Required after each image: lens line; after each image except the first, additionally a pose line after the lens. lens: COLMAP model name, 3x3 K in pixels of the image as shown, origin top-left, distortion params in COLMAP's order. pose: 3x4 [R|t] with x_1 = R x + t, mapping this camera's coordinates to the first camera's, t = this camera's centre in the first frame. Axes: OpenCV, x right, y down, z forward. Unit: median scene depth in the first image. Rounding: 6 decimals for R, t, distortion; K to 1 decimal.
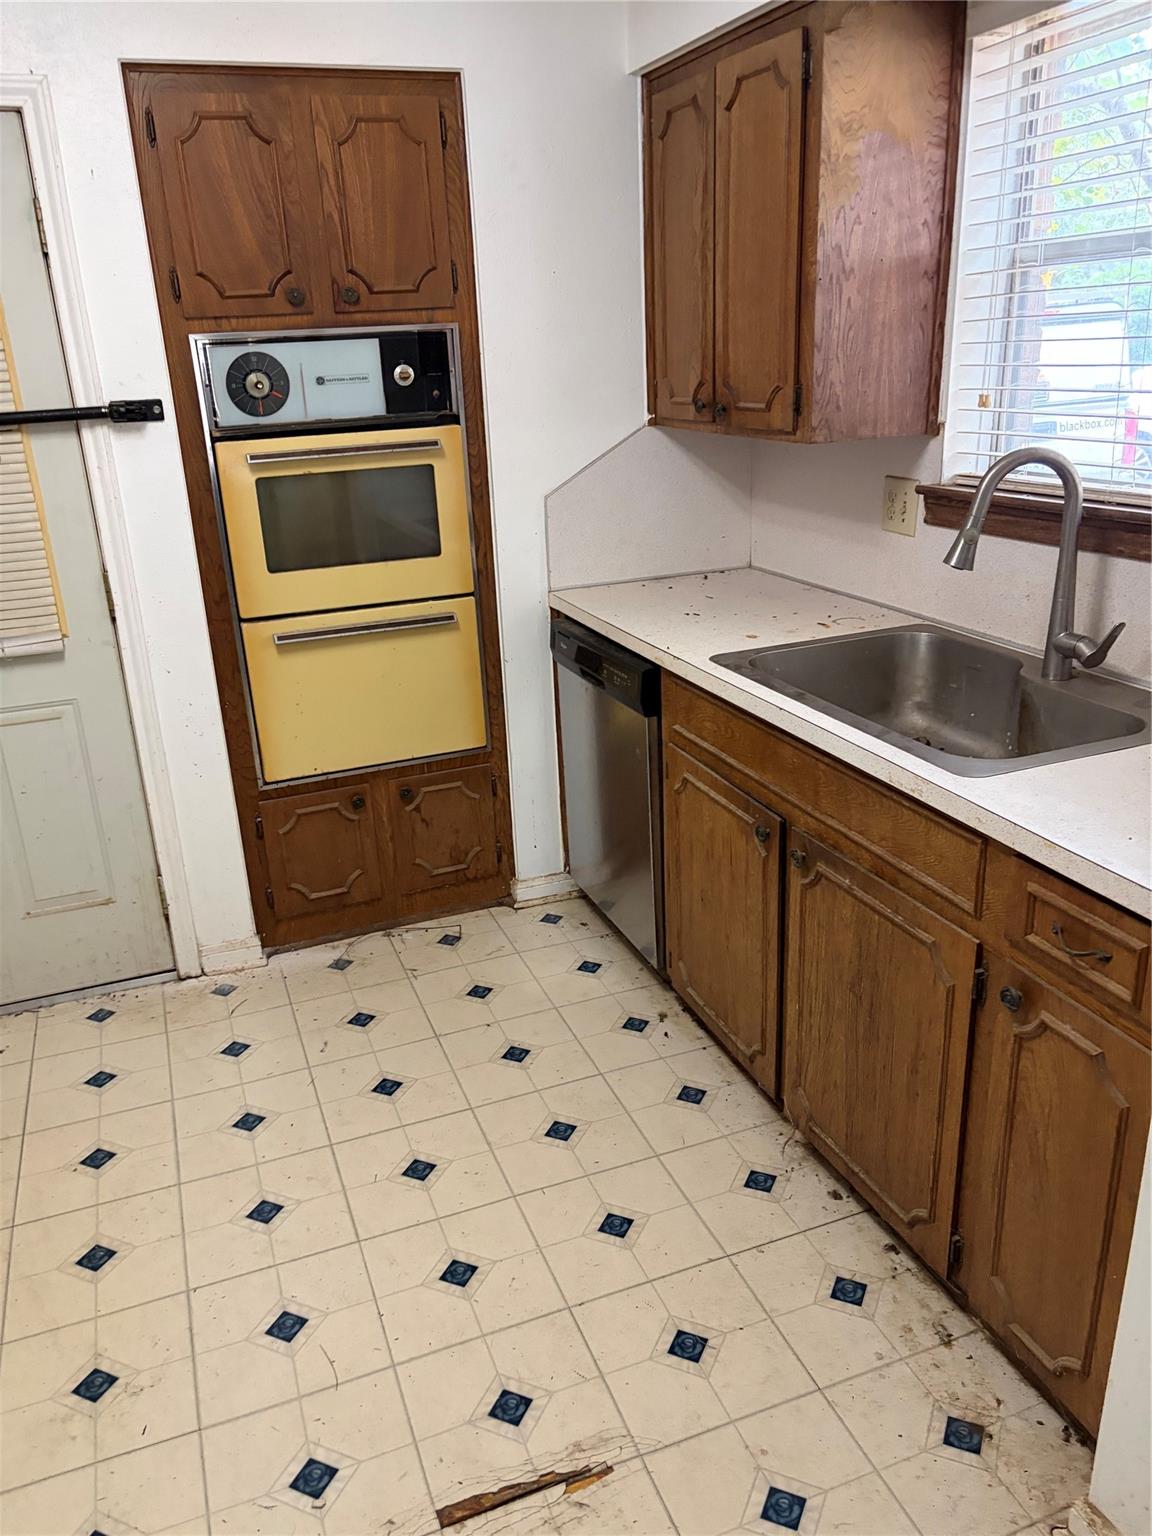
lens RADIAL K [[1173.9, 0, 579.8], [0, 1173.9, 782.1], [0, 0, 1]] dist [0.069533, -0.080735]
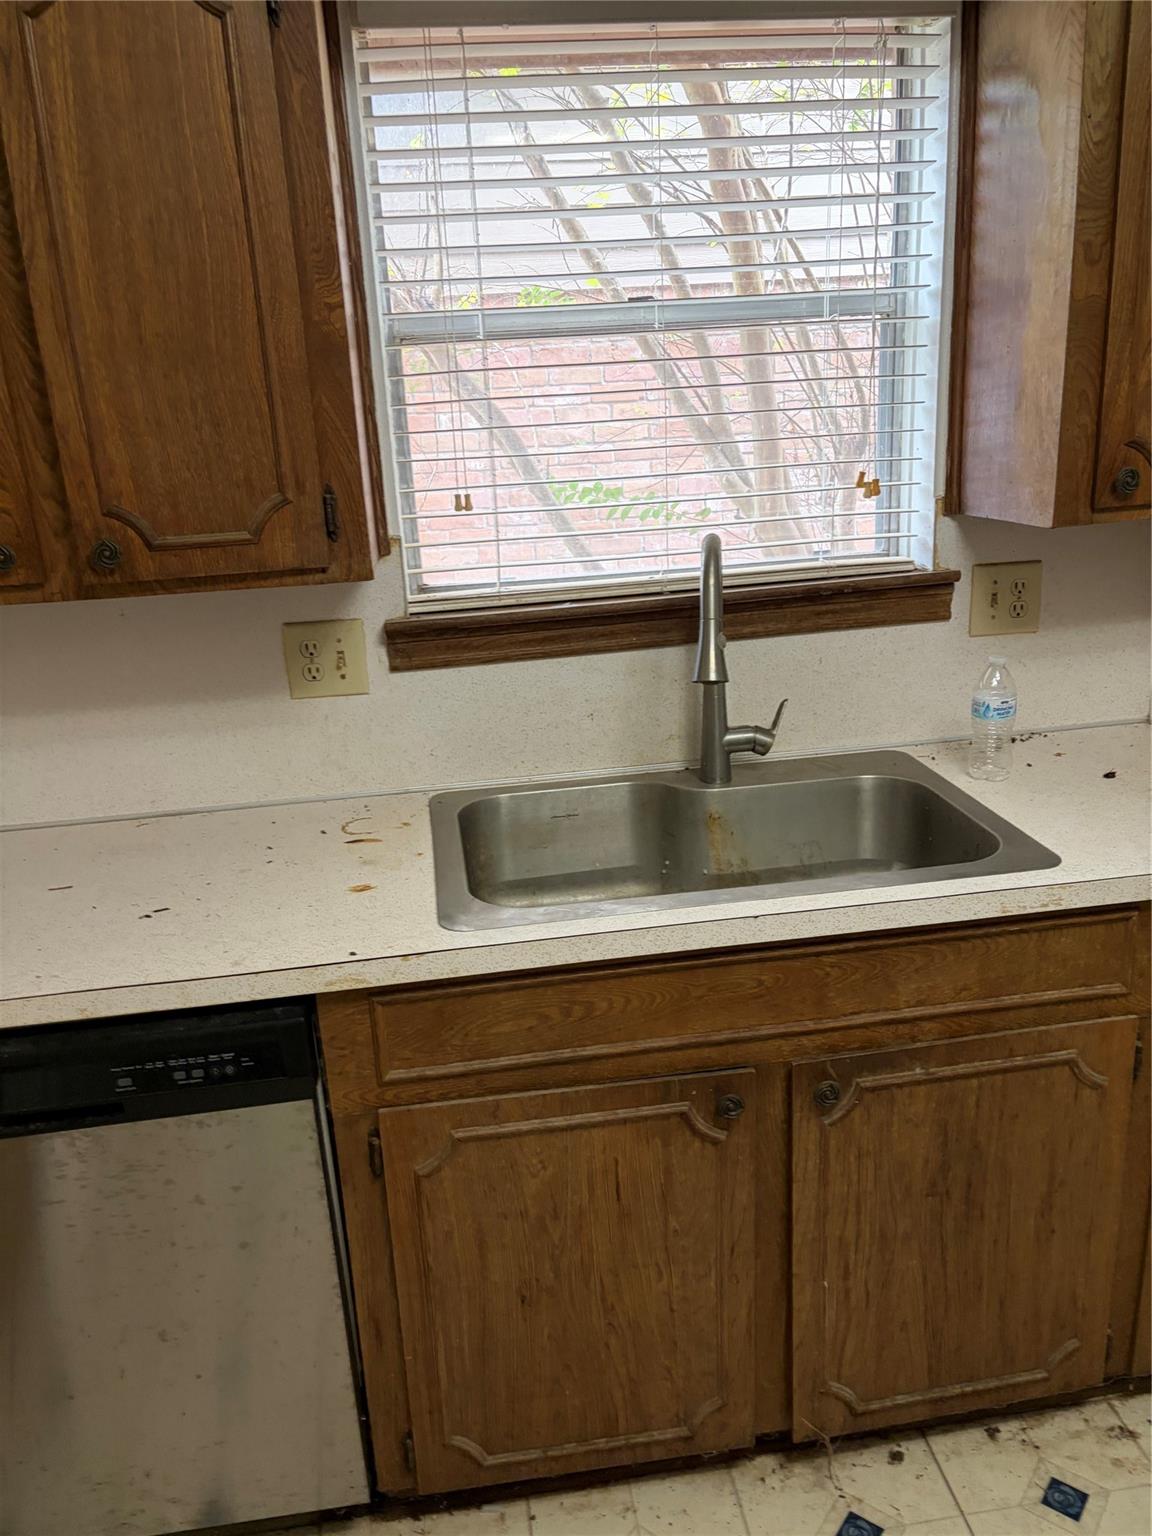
lens RADIAL K [[1171.0, 0, 573.3], [0, 1171.0, 760.0], [0, 0, 1]] dist [-0.001350, -0.008535]
pose [[0.230792, -0.248877, 0.940636, -0.477595], [0.377130, 0.914046, 0.149310, -0.289714], [-0.896944, 0.320283, 0.304813, 0.854622]]
